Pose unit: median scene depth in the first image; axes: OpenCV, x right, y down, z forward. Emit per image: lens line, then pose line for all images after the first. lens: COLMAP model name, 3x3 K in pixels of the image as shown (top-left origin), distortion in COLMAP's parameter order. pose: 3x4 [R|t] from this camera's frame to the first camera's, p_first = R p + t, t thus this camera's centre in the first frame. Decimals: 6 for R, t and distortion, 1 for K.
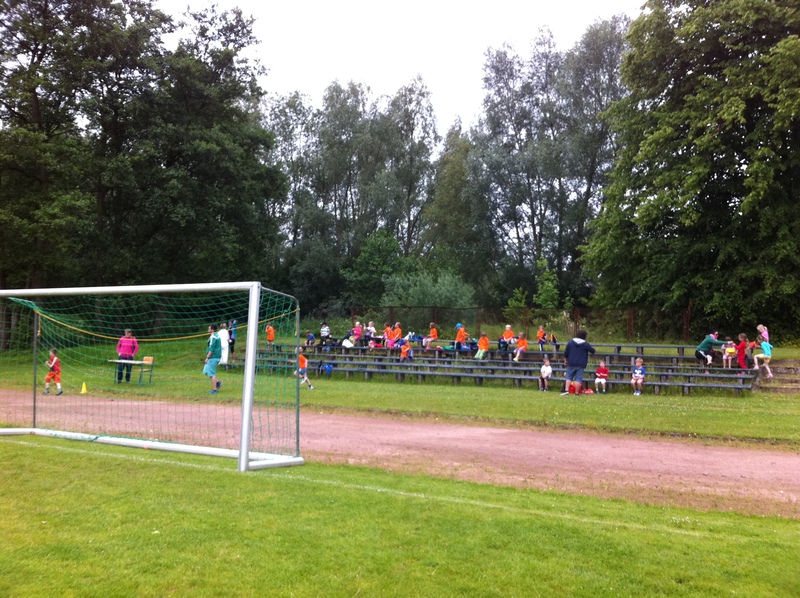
lens RADIAL K [[707.6, 0, 406.8], [0, 707.6, 294.4], [0, 0, 1]] dist [0.090318, -0.211594]
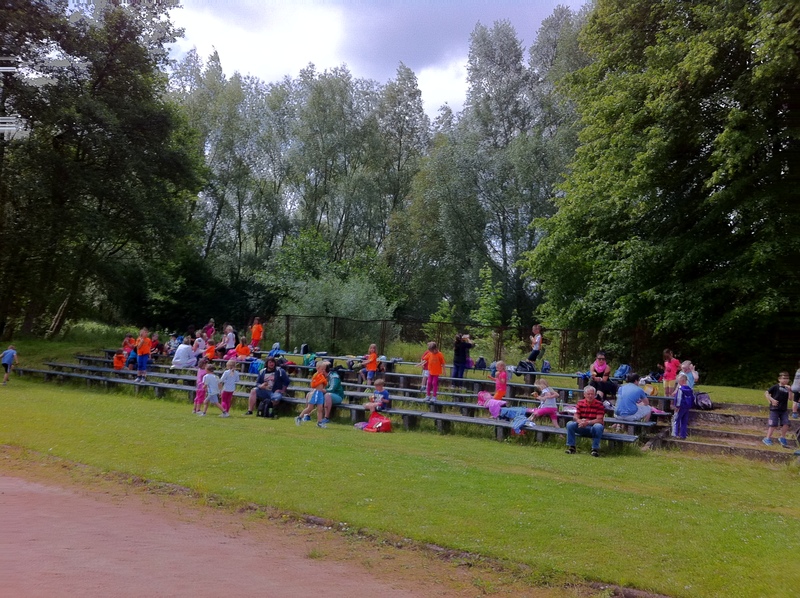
lens RADIAL K [[707.6, 0, 406.8], [0, 707.6, 294.4], [0, 0, 1]] dist [0.090318, -0.211594]
pose [[0.988237, 0.036689, -0.148463, 0.225751], [-0.045594, 0.997331, -0.057026, 0.030698], [0.145974, 0.063124, 0.987272, 0.203365]]
